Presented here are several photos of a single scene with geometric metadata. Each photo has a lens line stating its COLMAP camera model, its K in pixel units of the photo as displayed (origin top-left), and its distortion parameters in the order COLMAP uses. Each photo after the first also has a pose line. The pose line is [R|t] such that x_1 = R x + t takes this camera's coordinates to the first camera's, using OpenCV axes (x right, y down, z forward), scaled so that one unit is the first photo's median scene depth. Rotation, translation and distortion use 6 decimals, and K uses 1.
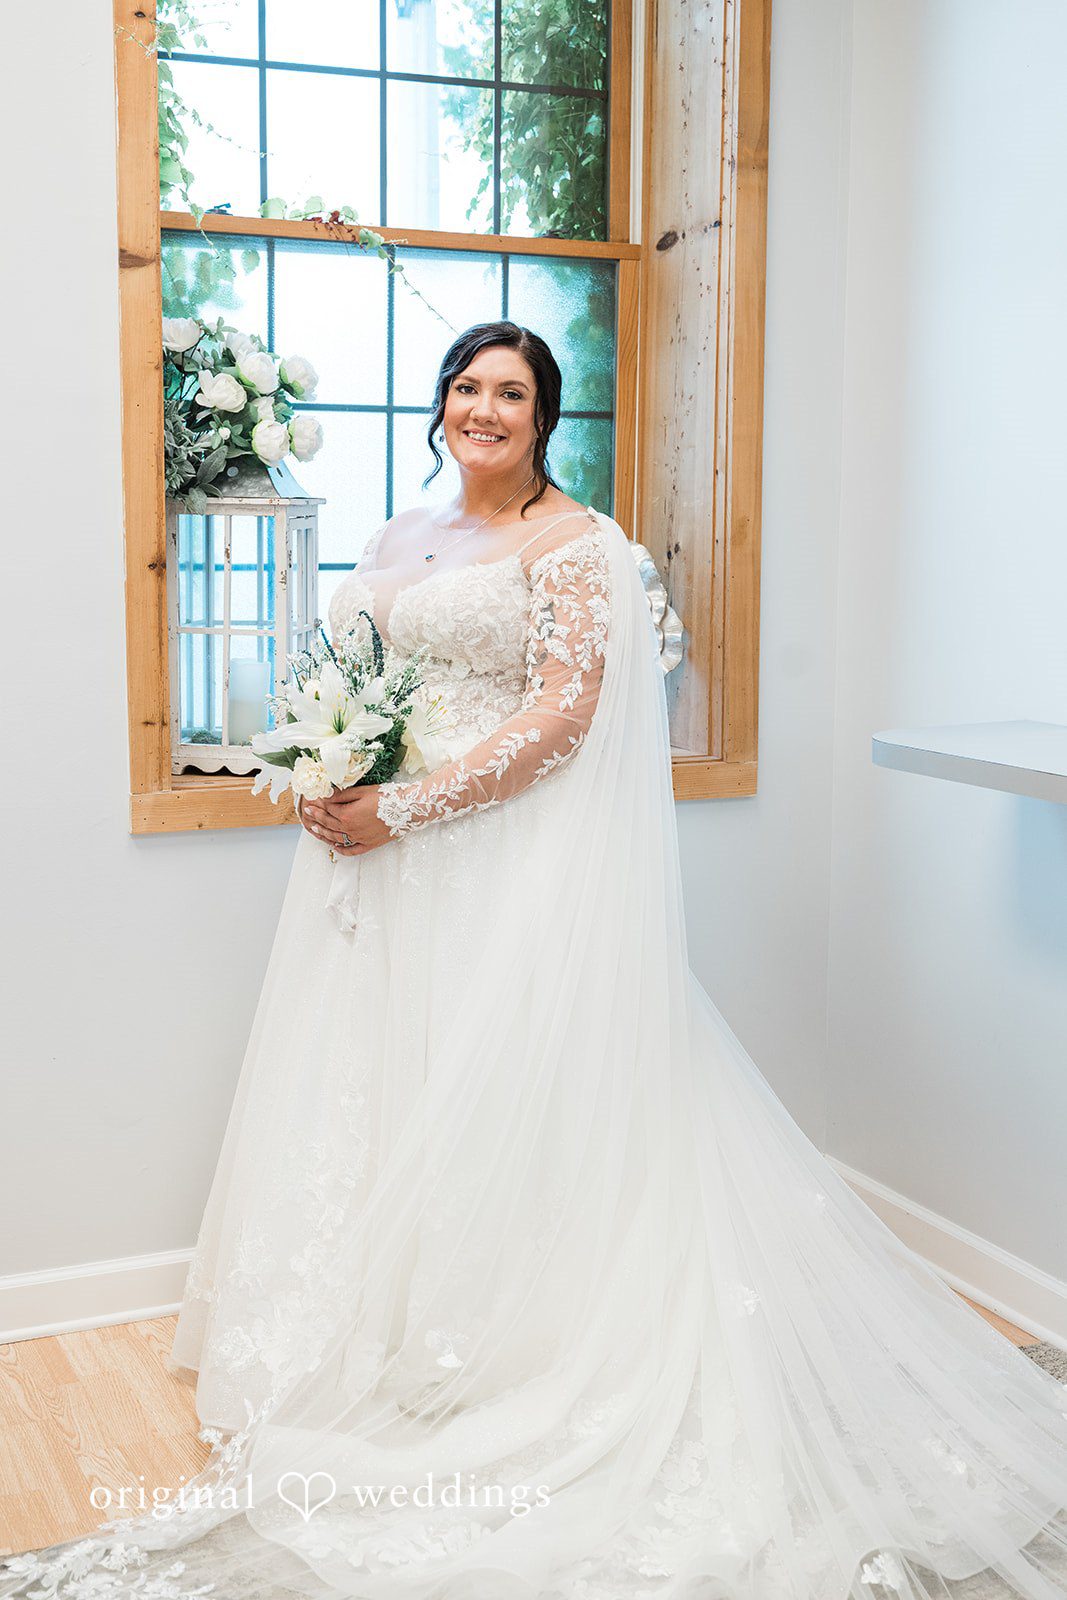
lens RADIAL K [[2395.9, 0, 533.5], [0, 2395.9, 800.0], [0, 0, 1]] dist [0.005627, -0.010436]
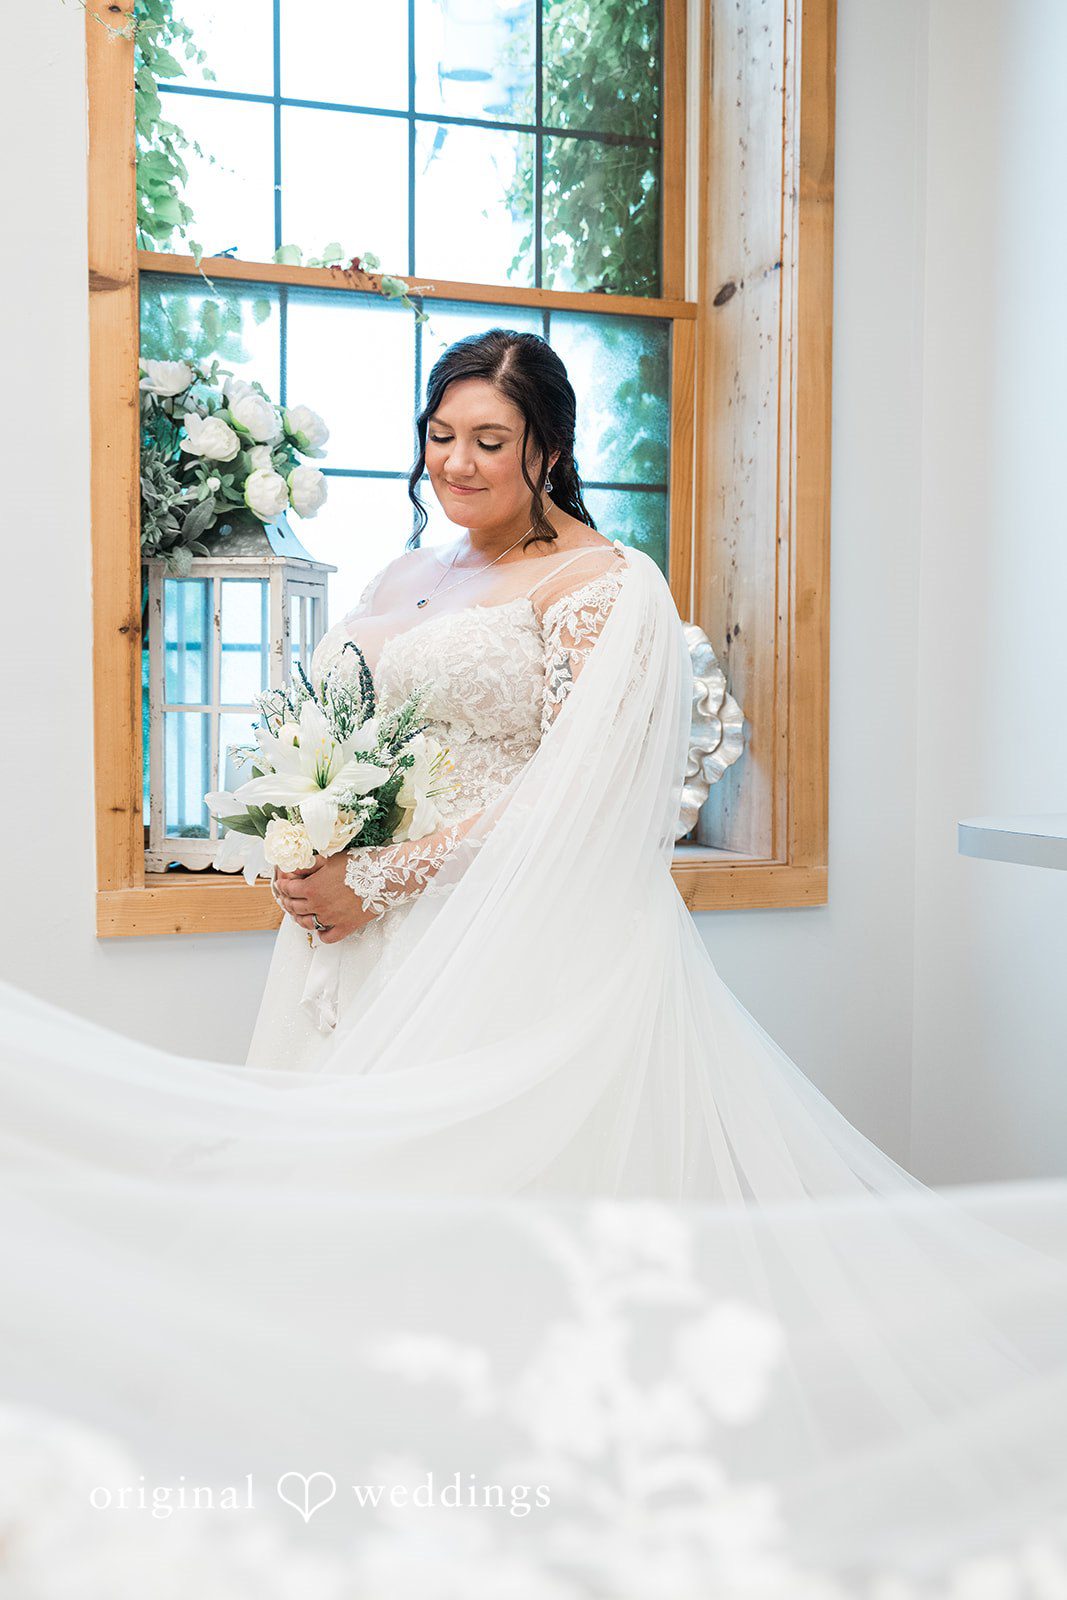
lens RADIAL K [[2032.9, 0, 533.5], [0, 2032.9, 800.0], [0, 0, 1]] dist [-0.006277, 0.000633]
pose [[0.997740, 0.000701, -0.067188, 0.036667], [-0.006200, 0.996640, -0.081672, 0.022010], [0.066905, 0.081904, 0.994392, 0.253932]]
